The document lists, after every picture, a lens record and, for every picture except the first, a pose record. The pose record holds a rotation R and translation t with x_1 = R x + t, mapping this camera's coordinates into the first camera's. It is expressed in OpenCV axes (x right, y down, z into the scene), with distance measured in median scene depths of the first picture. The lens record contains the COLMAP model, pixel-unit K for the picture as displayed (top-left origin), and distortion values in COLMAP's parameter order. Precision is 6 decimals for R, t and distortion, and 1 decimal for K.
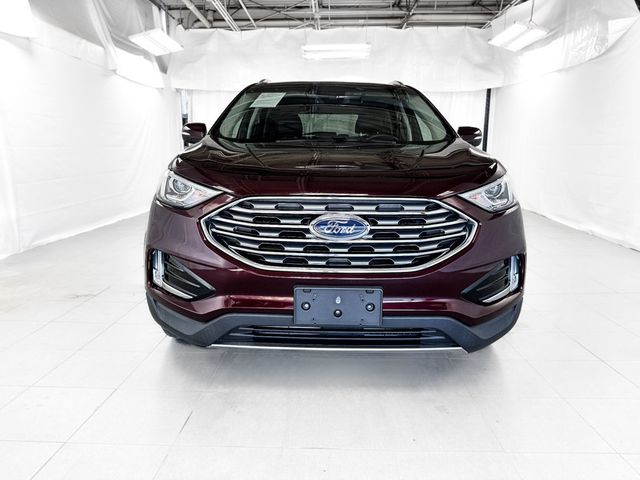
lens RADIAL K [[481.4, 0, 320.0], [0, 481.4, 240.0], [0, 0, 1]] dist [0.055725, -0.055687]
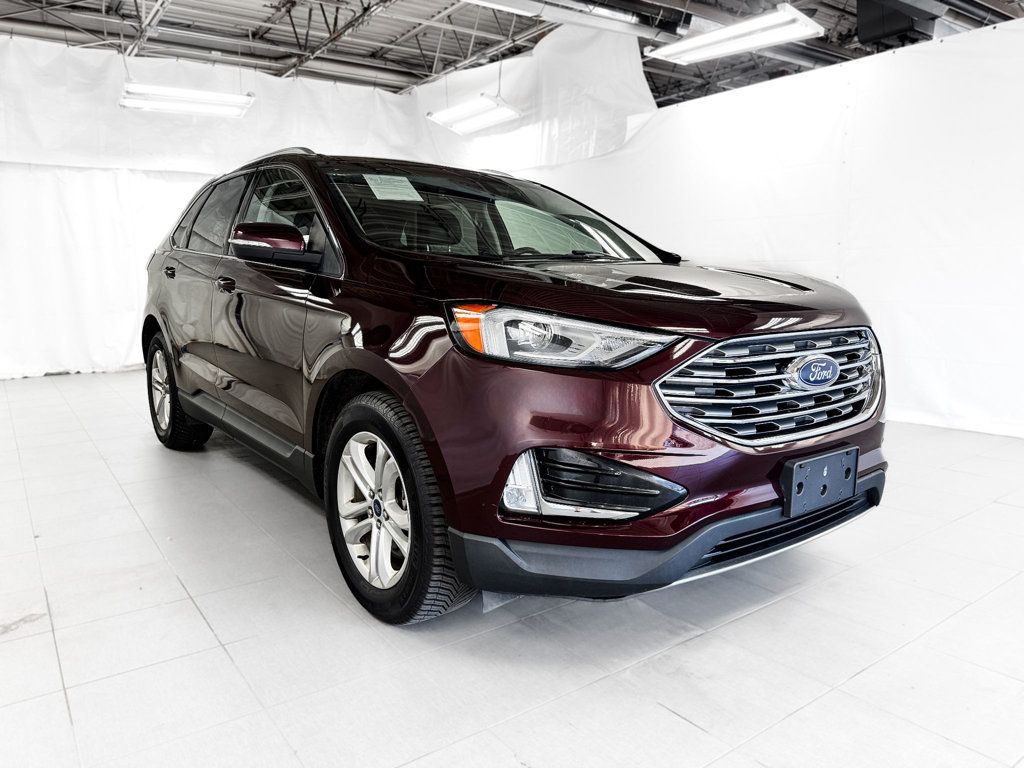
lens RADIAL K [[770.3, 0, 512.0], [0, 770.3, 384.0], [0, 0, 1]] dist [0.055725, -0.055687]
pose [[0.782417, -0.103314, 0.614125, -0.967274], [0.129566, 0.991569, 0.001740, -0.064820], [-0.609127, 0.078208, 0.789207, 0.322731]]
